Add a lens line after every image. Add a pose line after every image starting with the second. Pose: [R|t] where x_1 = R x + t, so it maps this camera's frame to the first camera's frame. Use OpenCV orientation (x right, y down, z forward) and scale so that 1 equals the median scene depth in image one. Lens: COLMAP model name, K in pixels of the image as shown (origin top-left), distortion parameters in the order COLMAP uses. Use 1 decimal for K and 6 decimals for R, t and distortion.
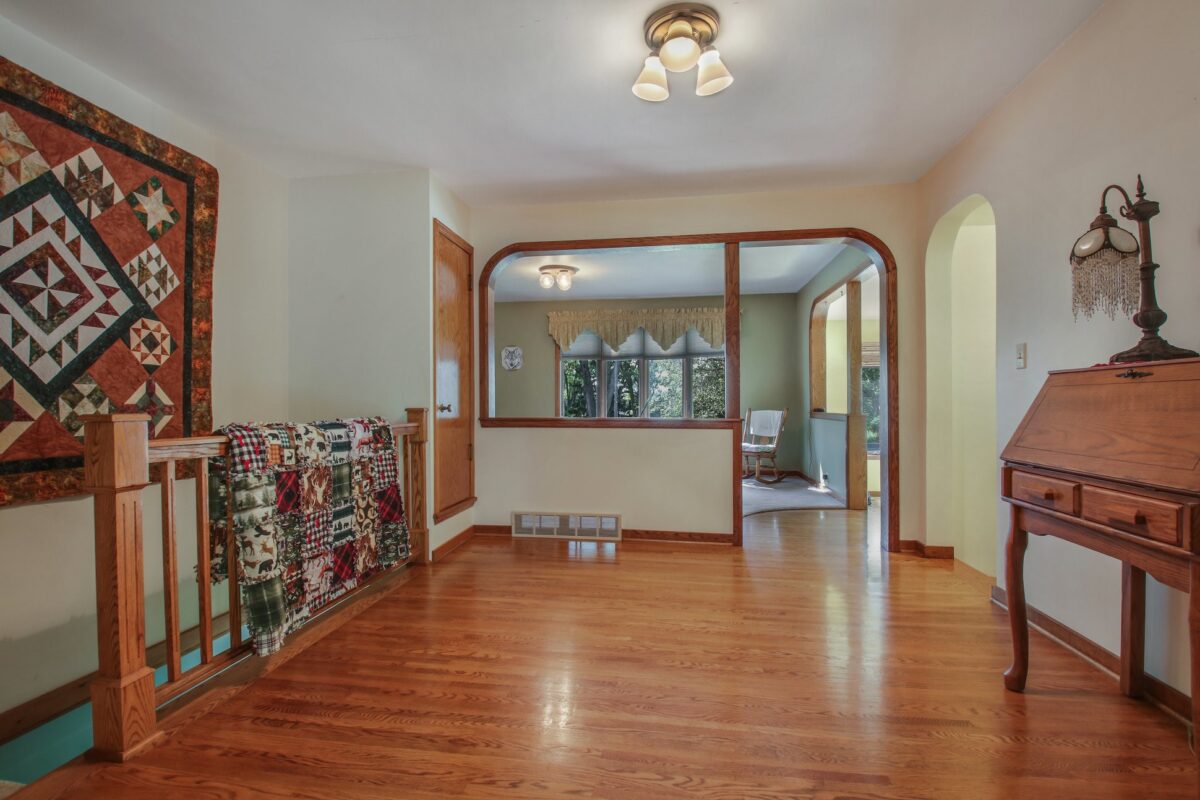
lens RADIAL K [[559.6, 0, 600.0], [0, 559.6, 400.0], [0, 0, 1]] dist [-0.000306, -0.000264]
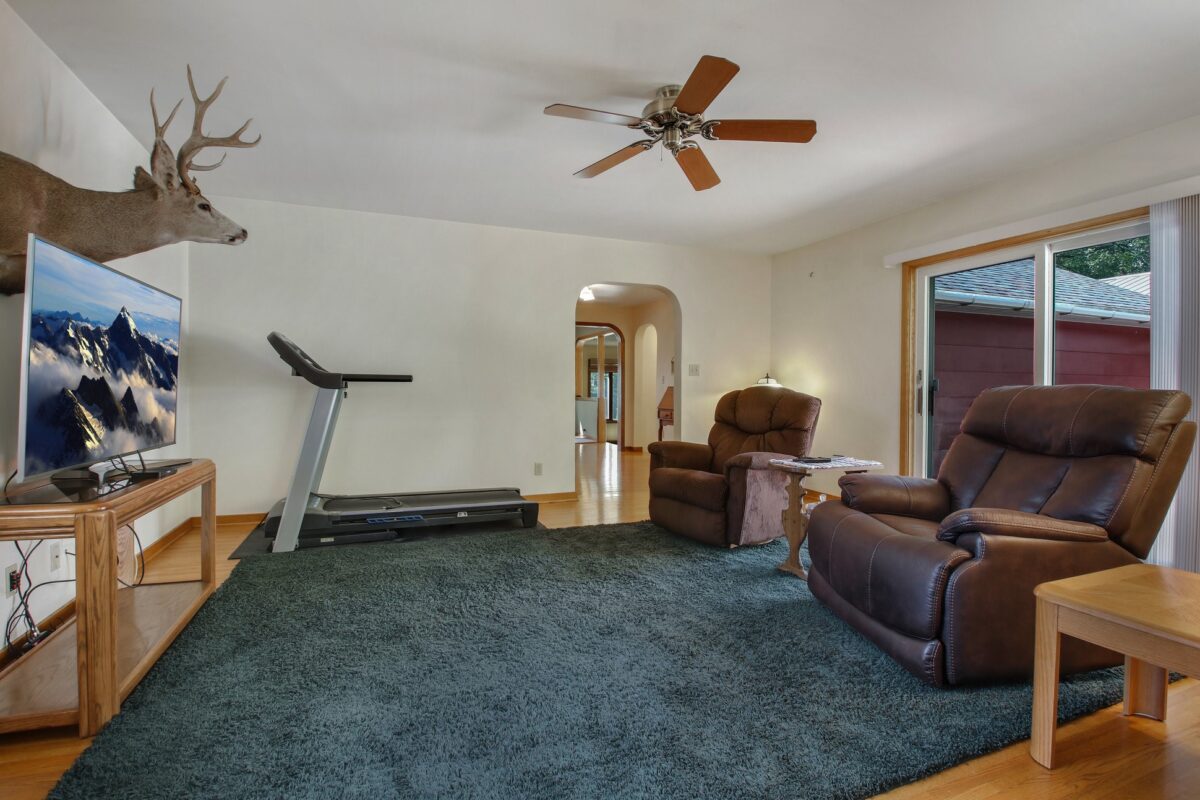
lens RADIAL K [[559.6, 0, 600.0], [0, 559.6, 400.0], [0, 0, 1]] dist [-0.000306, -0.000264]
pose [[0.869028, 0.003624, 0.494750, -0.853824], [-0.015715, 0.999671, 0.020281, -0.013939], [-0.494514, -0.025400, 0.868798, -1.197374]]
